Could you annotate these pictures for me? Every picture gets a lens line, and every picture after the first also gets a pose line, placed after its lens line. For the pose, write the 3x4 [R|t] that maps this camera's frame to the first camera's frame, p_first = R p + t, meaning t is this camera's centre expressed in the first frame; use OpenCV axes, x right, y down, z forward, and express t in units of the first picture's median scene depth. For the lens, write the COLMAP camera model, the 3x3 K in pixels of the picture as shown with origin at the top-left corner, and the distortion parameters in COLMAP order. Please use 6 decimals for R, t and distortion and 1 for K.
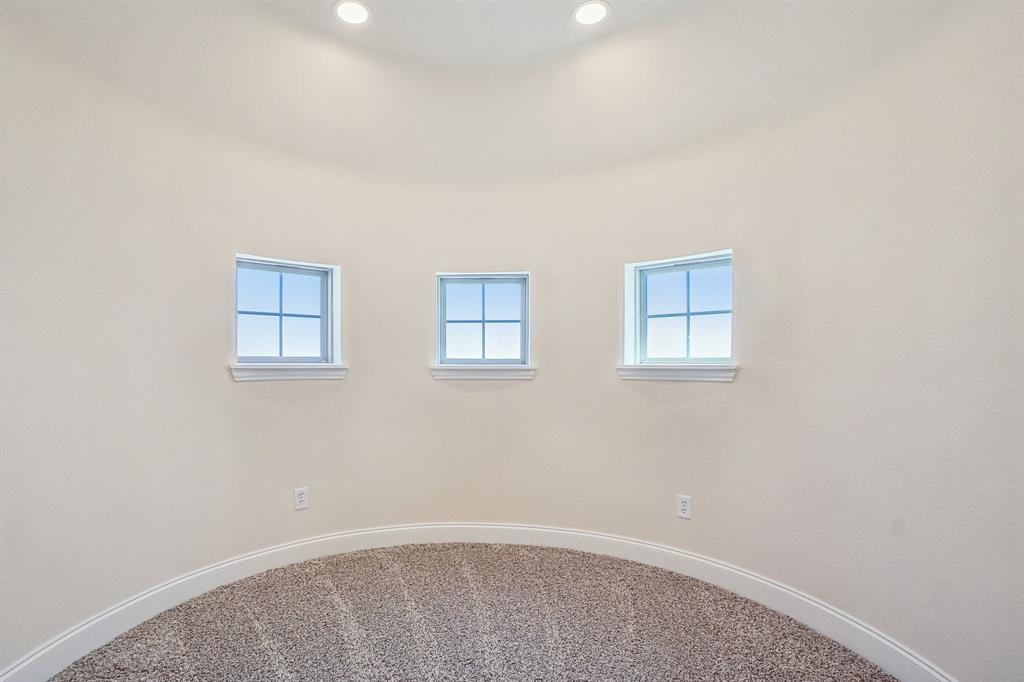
lens RADIAL K [[445.8, 0, 512.0], [0, 445.8, 341.0], [0, 0, 1]] dist [-0.048182, 0.000166]
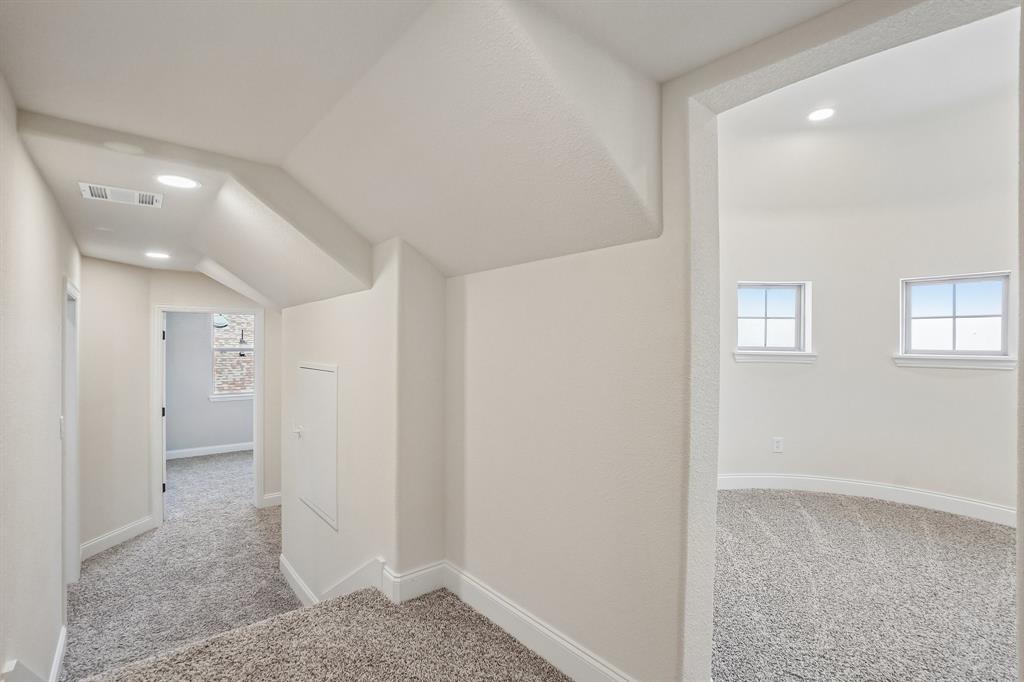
lens RADIAL K [[463.9, 0, 511.7], [0, 463.9, 350.8], [0, 0, 1]] dist [0.000126, 0.000262]
pose [[0.598190, 0.015409, -0.801206, 0.213883], [-0.001380, 0.999833, 0.018199, 0.022449], [0.801353, -0.009780, 0.598112, -0.612281]]
